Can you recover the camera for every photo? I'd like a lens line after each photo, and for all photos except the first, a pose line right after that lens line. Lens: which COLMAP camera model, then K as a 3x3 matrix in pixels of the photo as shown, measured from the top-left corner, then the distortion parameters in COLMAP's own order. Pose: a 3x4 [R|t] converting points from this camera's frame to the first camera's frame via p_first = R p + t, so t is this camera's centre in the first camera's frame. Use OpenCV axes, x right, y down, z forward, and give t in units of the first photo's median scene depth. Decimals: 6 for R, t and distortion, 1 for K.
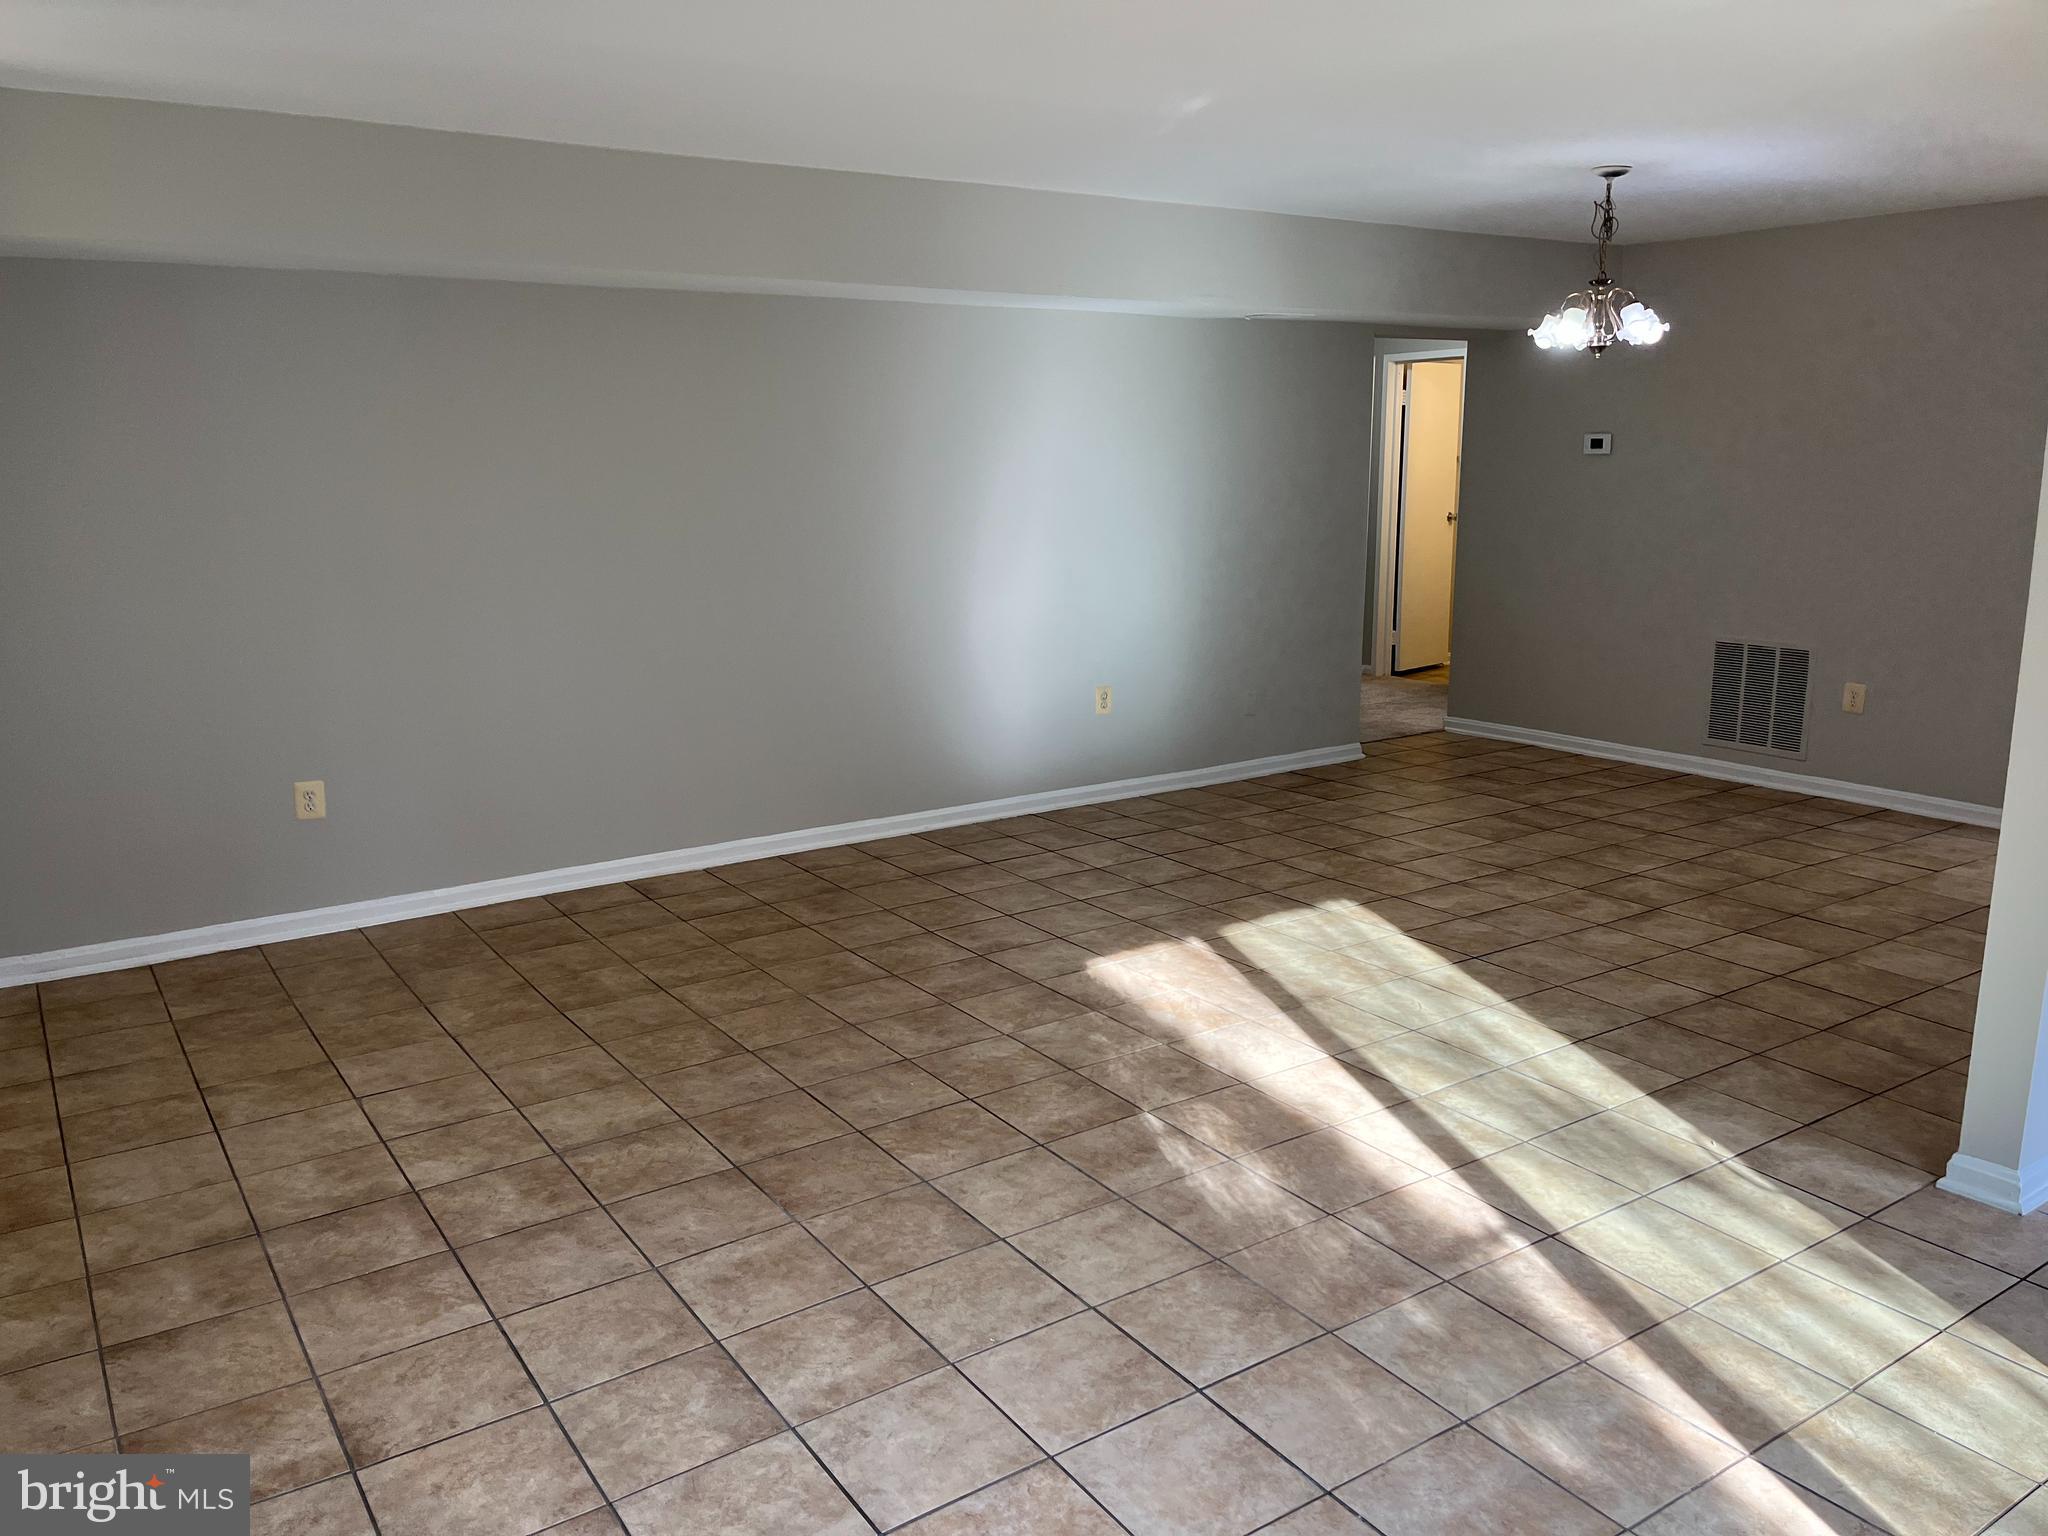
lens RADIAL K [[1545.7, 0, 1024.0], [0, 1545.7, 768.0], [0, 0, 1]] dist [0.108352, -0.186374]
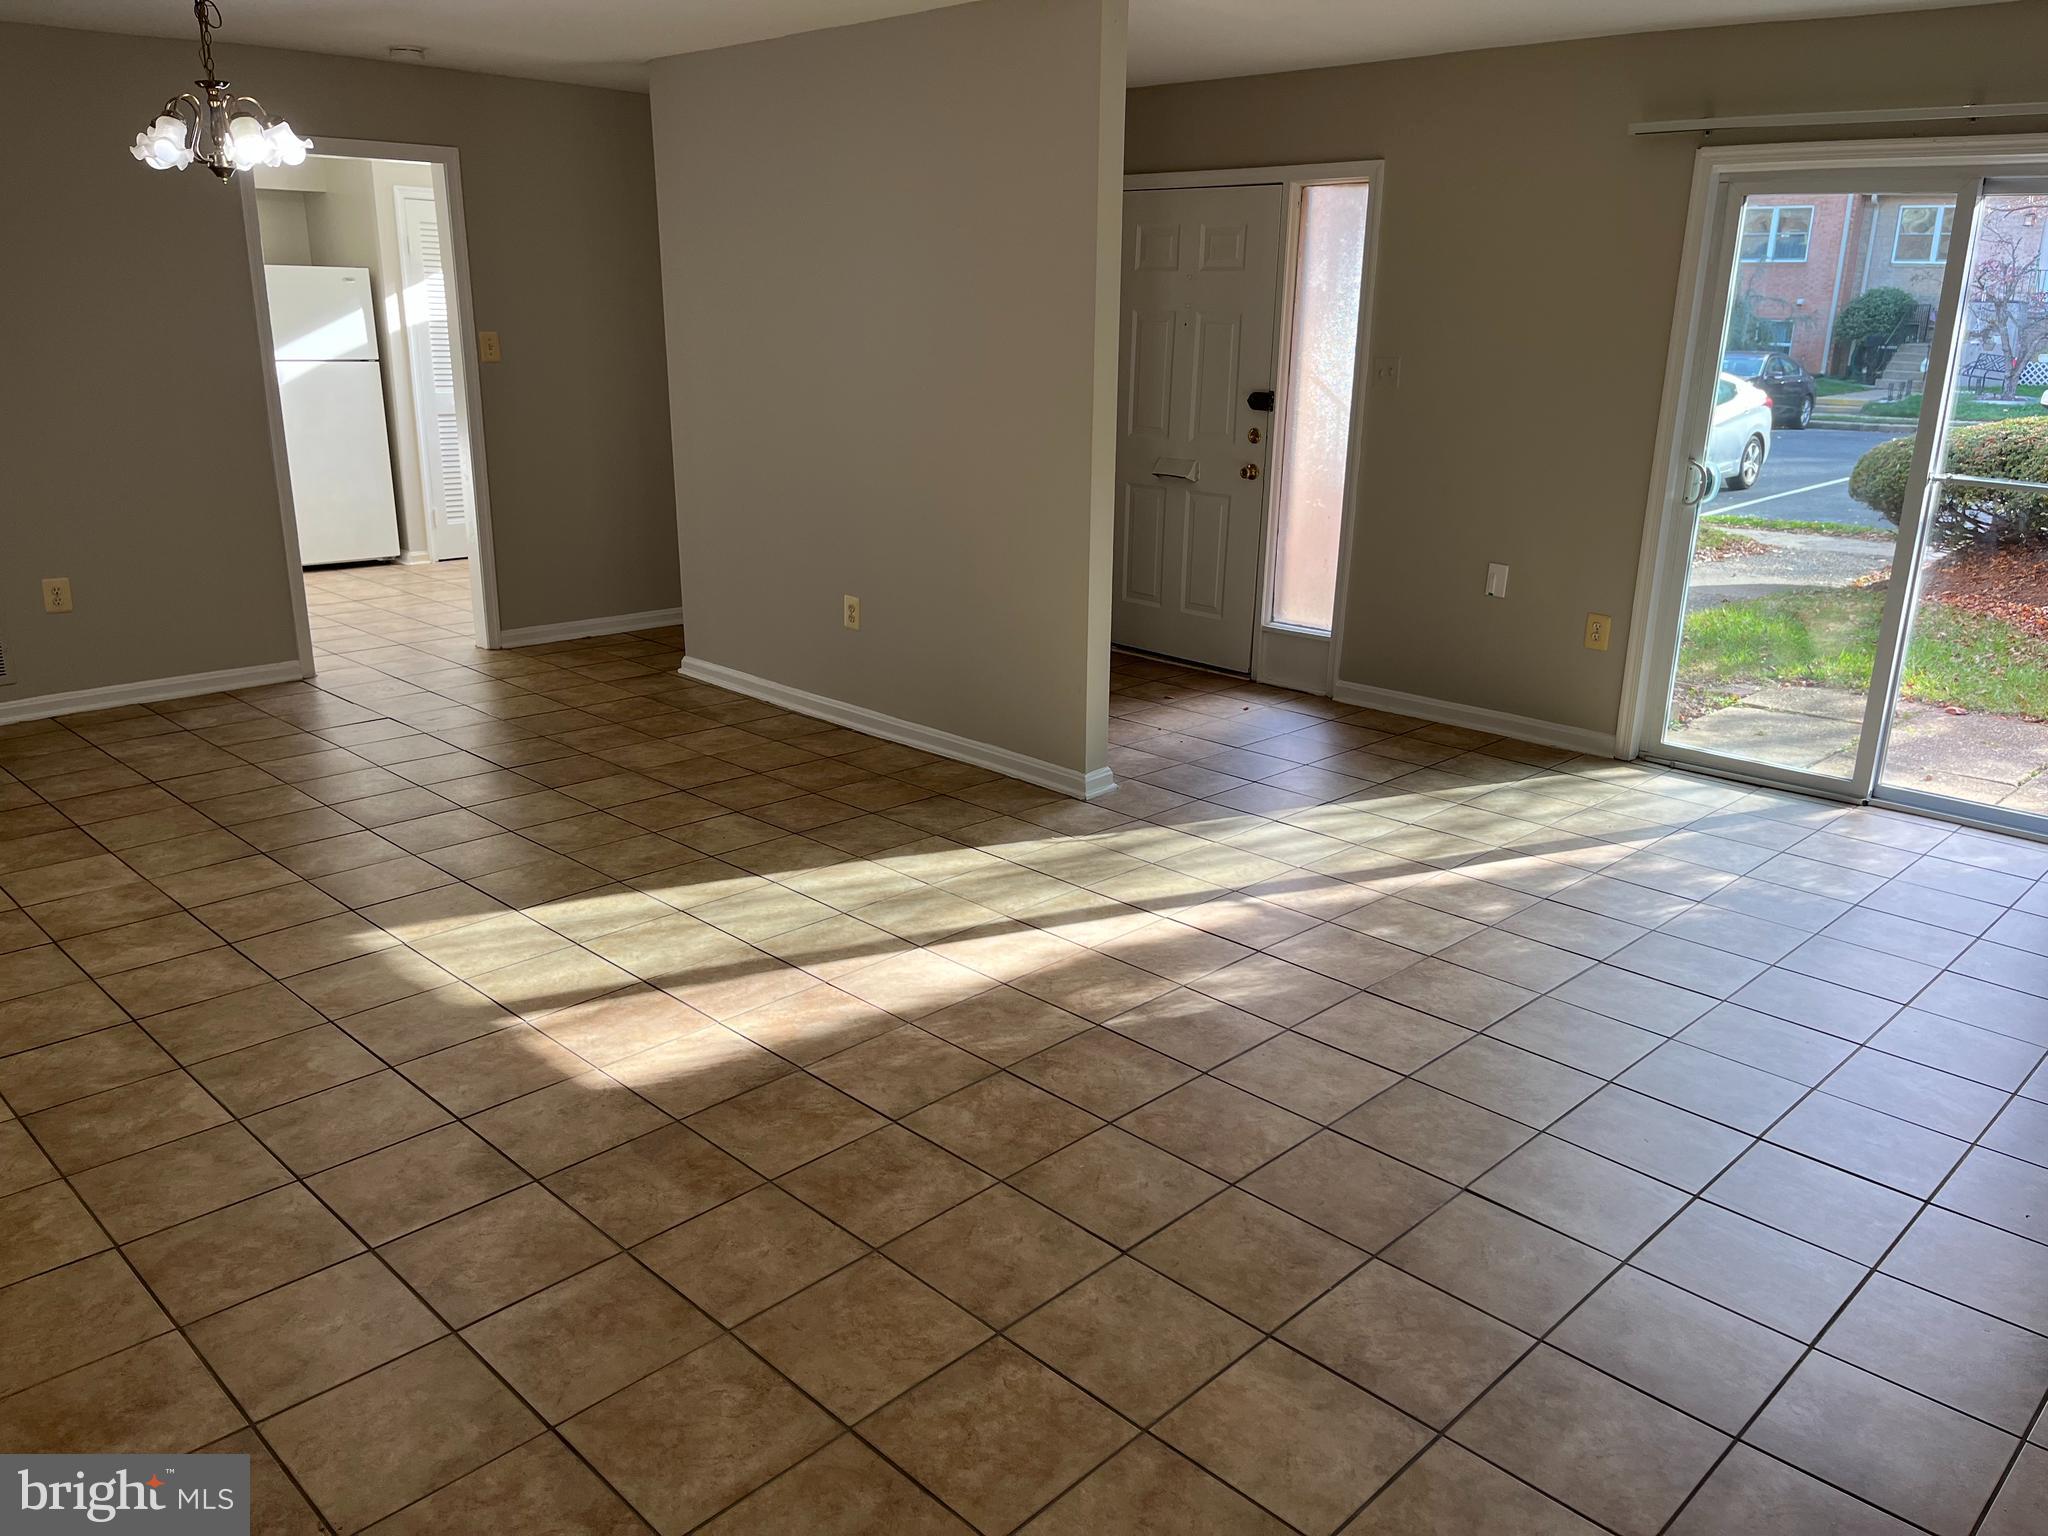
lens RADIAL K [[1545.7, 0, 1024.0], [0, 1545.7, 768.0], [0, 0, 1]] dist [0.108352, -0.186374]
pose [[-0.194630, -0.277198, 0.940893, -0.703426], [0.187647, 0.930998, 0.313099, -0.213808], [-0.962760, 0.237495, -0.129185, 1.042147]]
